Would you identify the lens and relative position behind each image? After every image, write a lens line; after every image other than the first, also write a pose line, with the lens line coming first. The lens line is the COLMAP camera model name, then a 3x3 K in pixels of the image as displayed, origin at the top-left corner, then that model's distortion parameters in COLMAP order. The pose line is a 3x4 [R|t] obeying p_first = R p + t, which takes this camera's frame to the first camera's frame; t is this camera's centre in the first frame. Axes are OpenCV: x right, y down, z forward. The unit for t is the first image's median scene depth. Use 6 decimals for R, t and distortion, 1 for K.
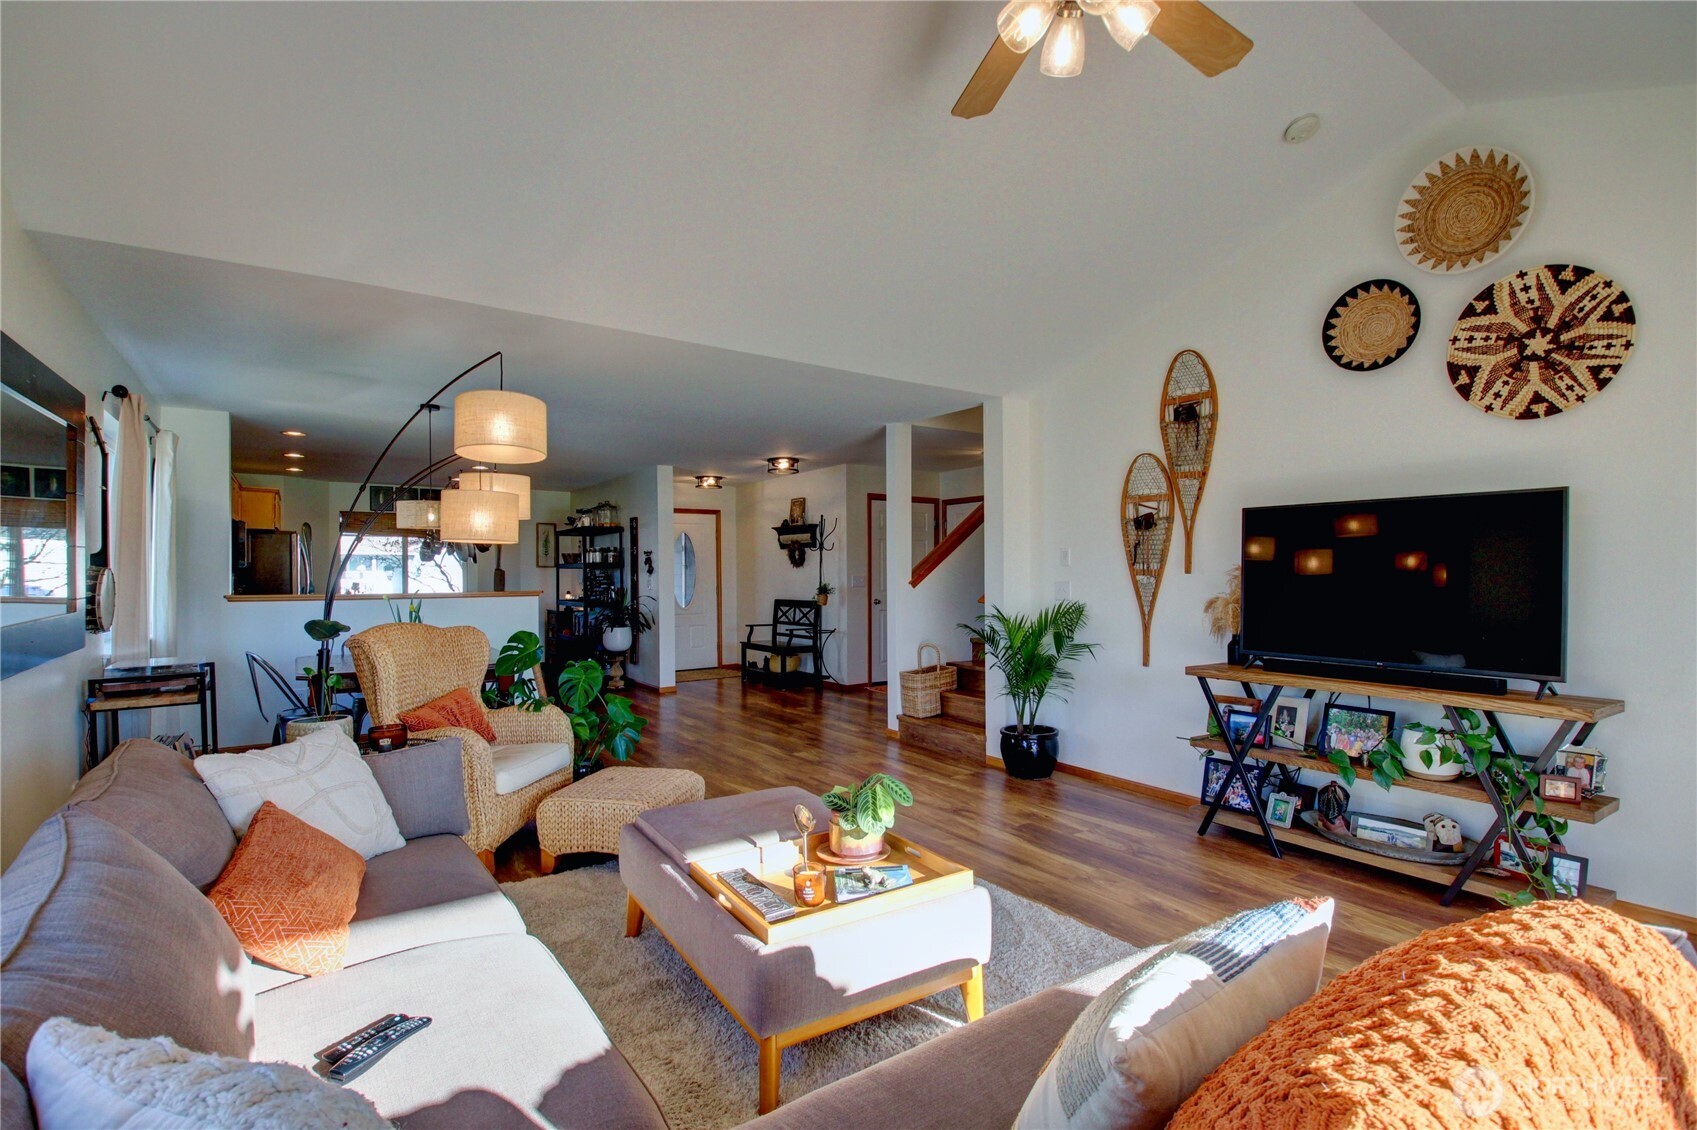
lens RADIAL K [[797.4, 0, 835.9], [0, 797.4, 575.6], [0, 0, 1]] dist [0.026188, -0.037582]
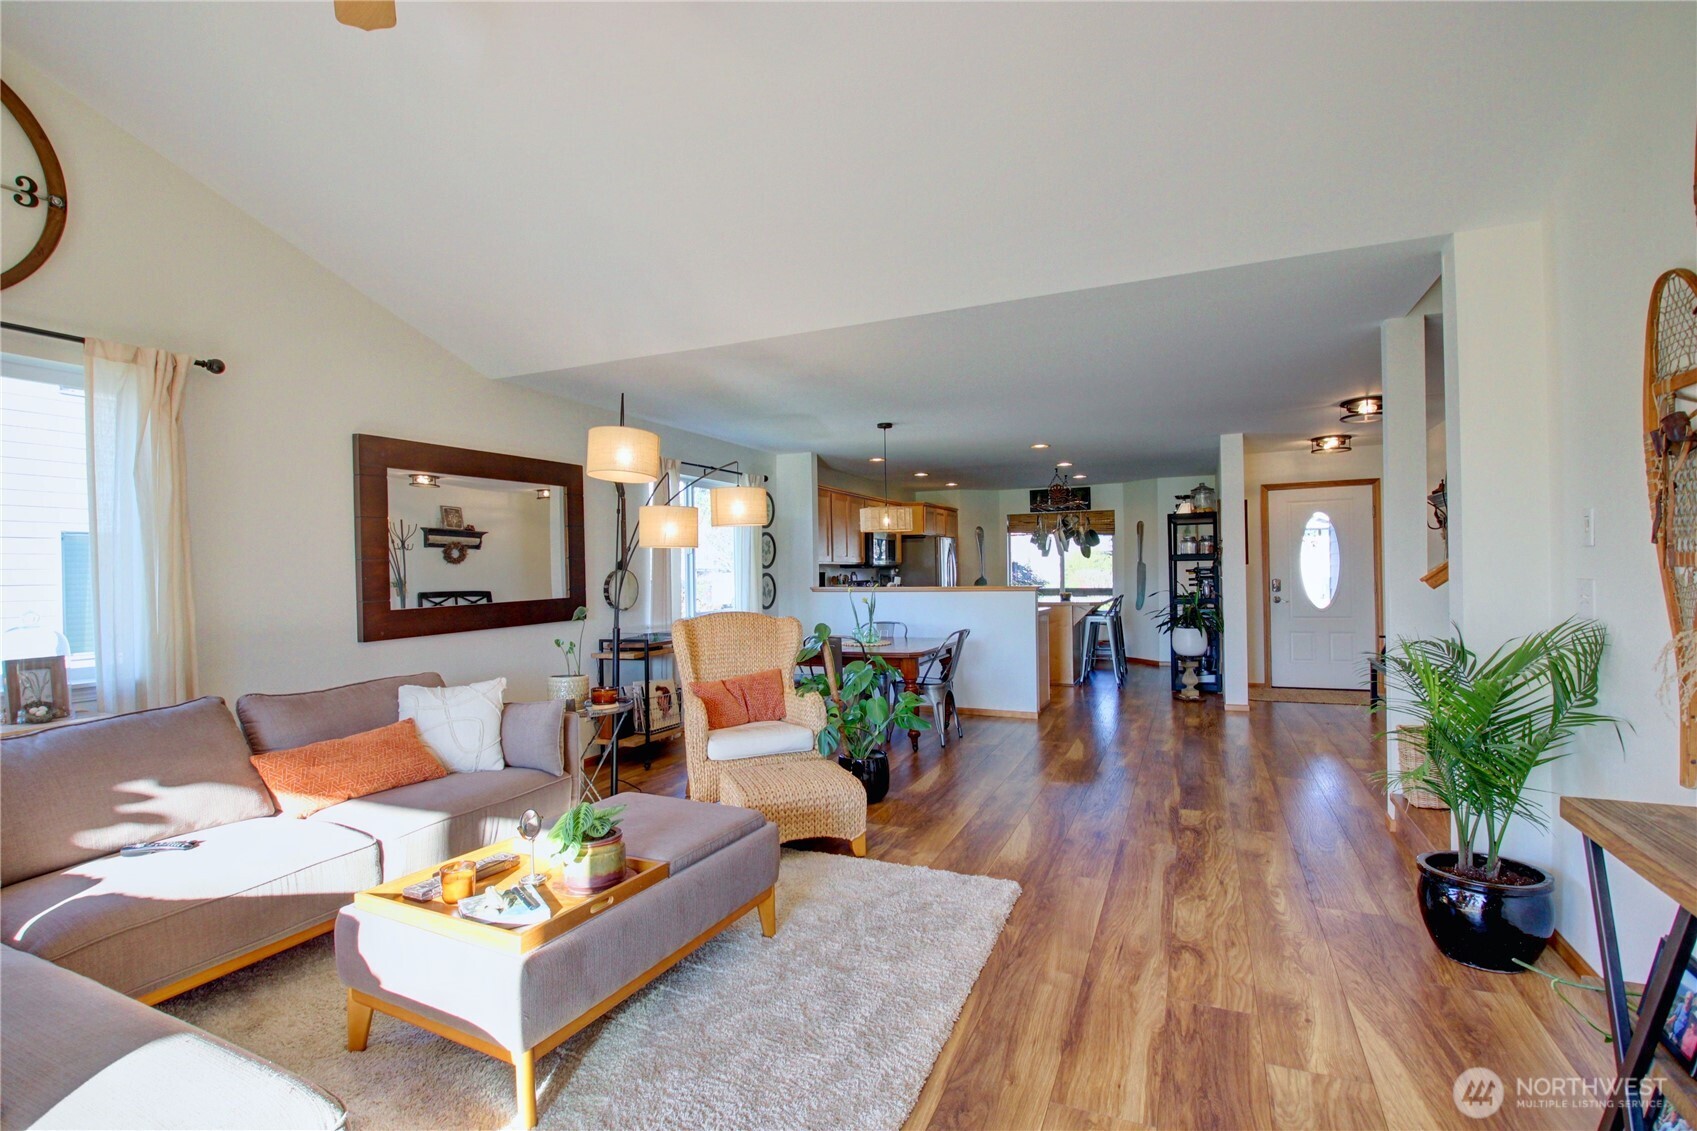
lens RADIAL K [[797.4, 0, 835.9], [0, 797.4, 576.1], [0, 0, 1]] dist [0.026188, -0.037582]
pose [[0.511010, -0.000520, -0.859575, 0.465745], [0.011338, 0.999917, 0.006135, -0.002603], [0.859500, -0.012881, 0.510973, 0.381794]]
